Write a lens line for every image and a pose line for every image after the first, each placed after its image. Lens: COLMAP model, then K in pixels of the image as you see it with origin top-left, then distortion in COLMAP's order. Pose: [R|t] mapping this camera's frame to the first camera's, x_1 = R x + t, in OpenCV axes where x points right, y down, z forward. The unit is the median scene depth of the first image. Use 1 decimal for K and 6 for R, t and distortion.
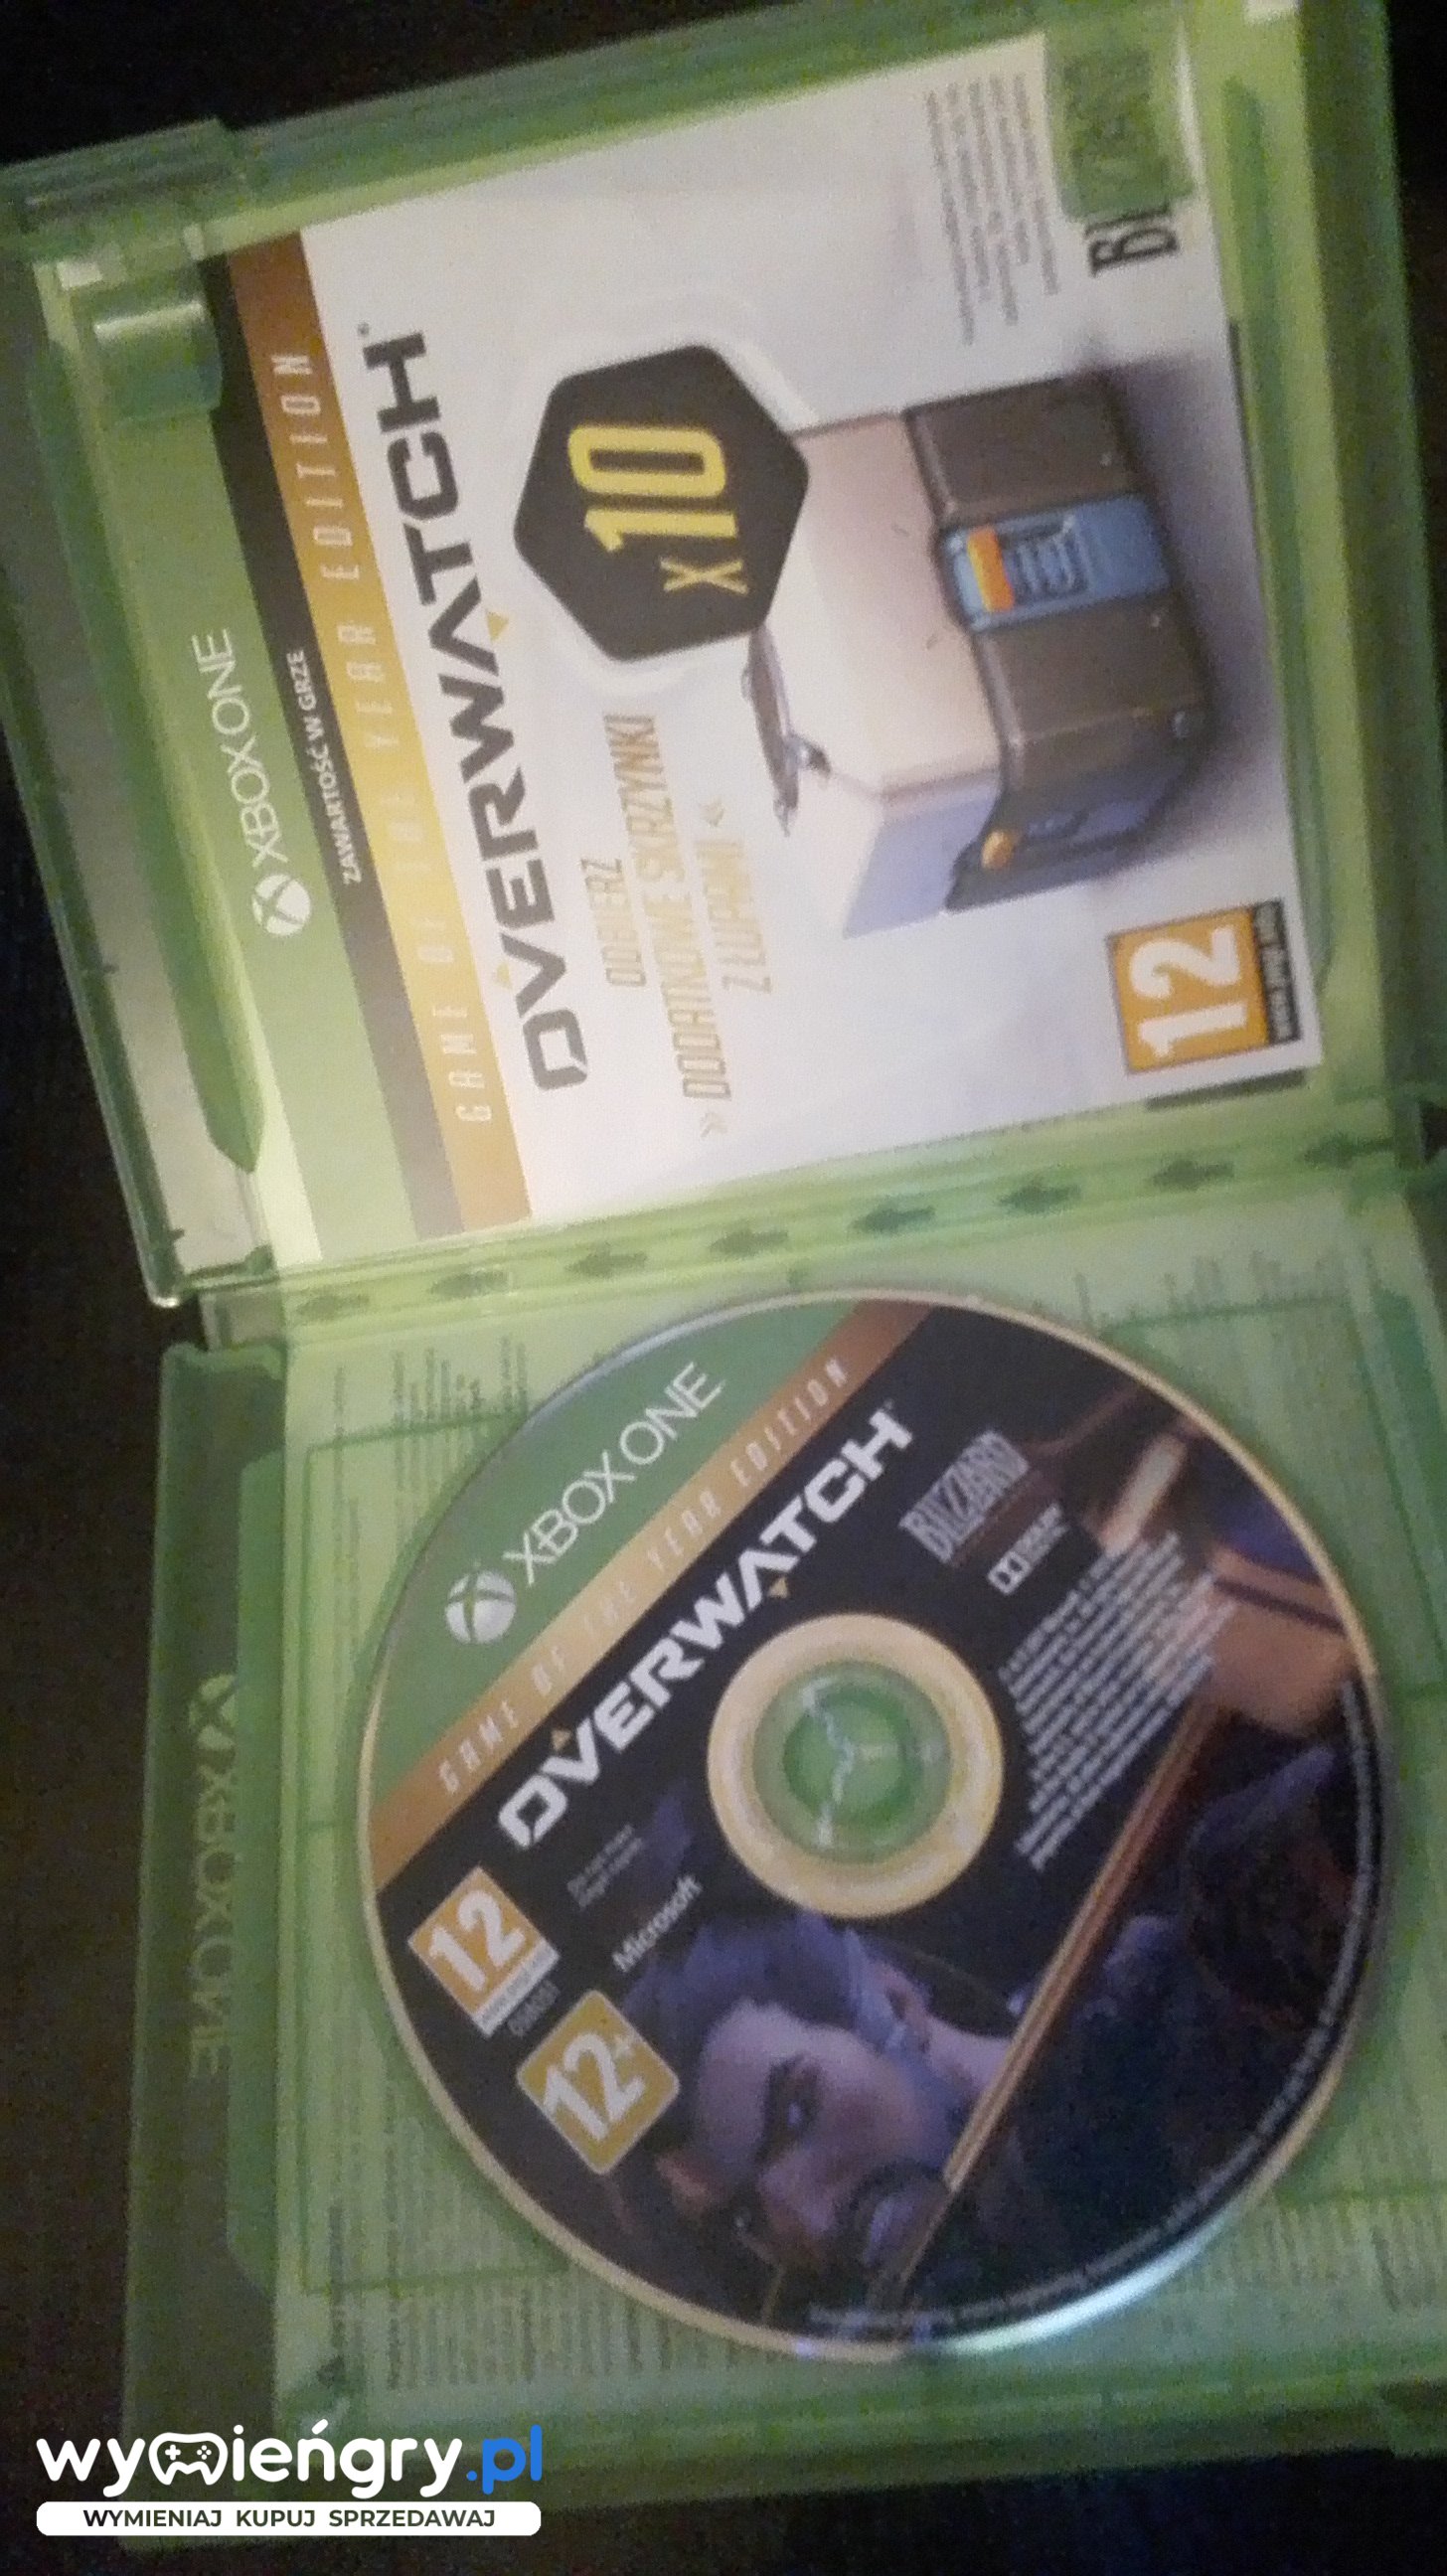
lens RADIAL K [[1709.8, 0, 723.5], [0, 1709.8, 1288.0], [0, 0, 1]] dist [0.002008, -0.001091]
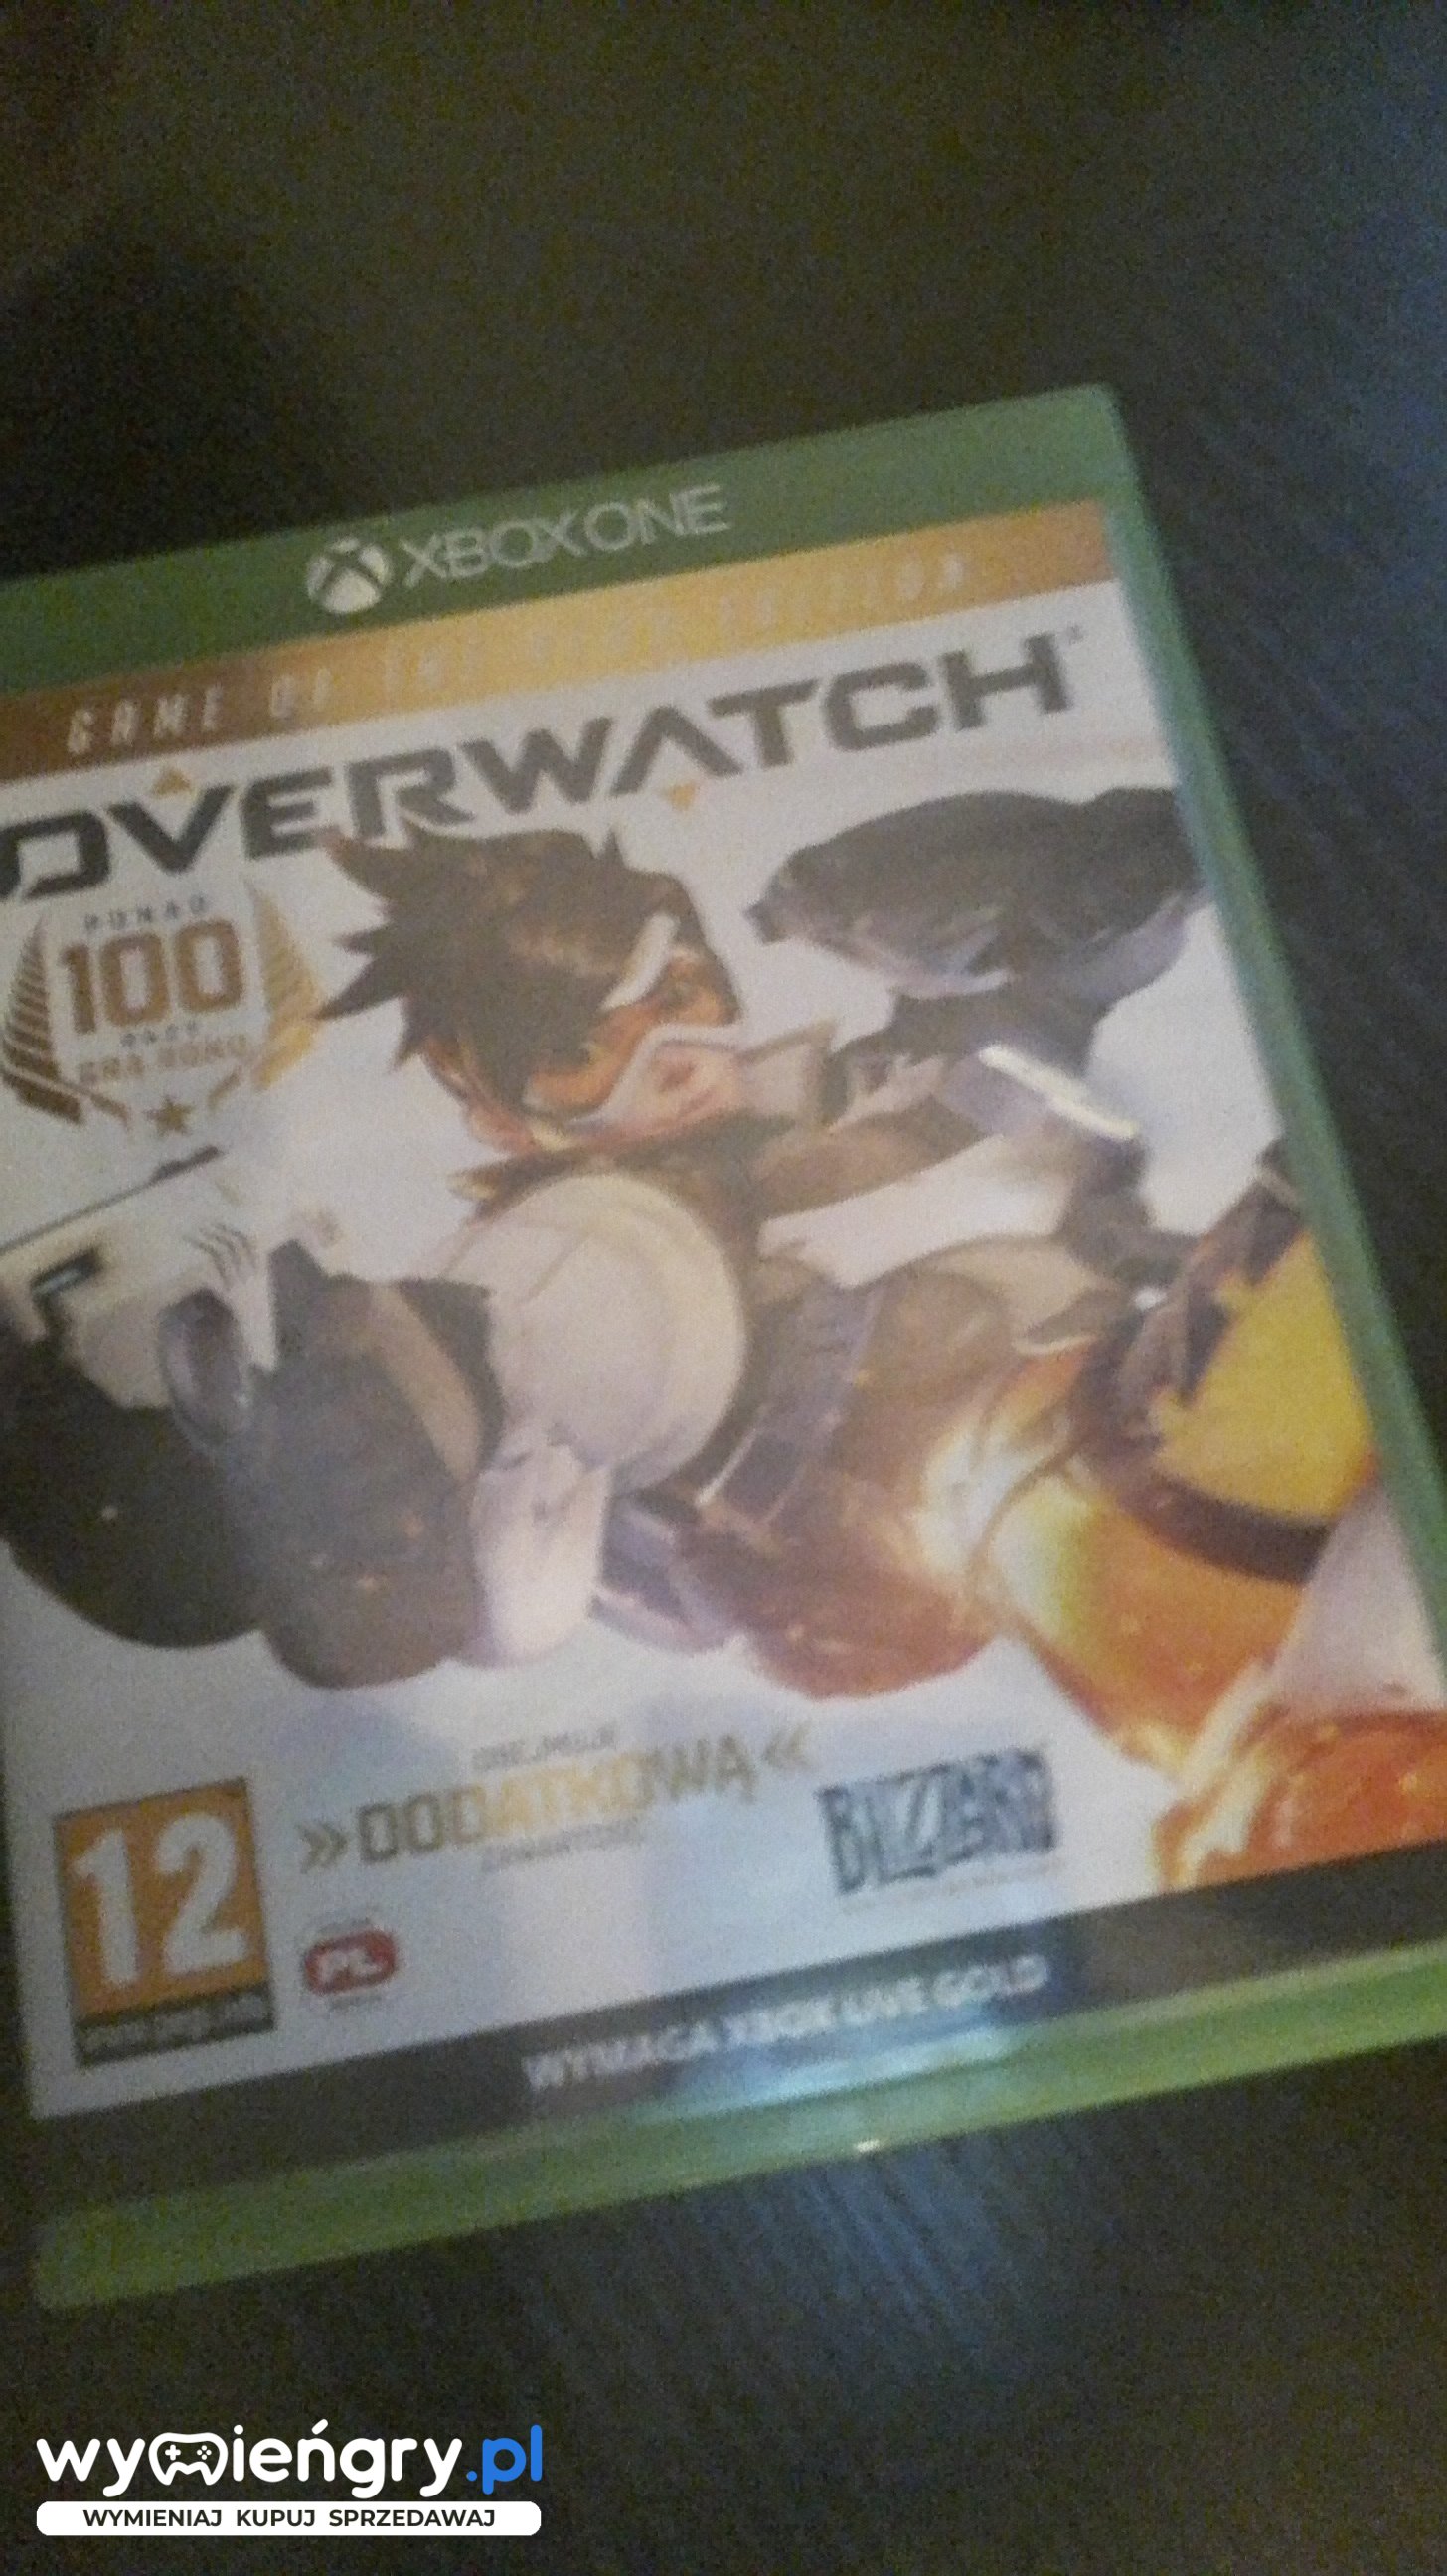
lens RADIAL K [[1709.8, 0, 723.5], [0, 1709.8, 1288.0], [0, 0, 1]] dist [0.002008, -0.001091]
pose [[-0.063263, 0.992873, -0.100996, 0.111849], [-0.934960, -0.094358, -0.341975, -0.175312], [-0.349068, 0.072793, 0.934266, 0.344958]]
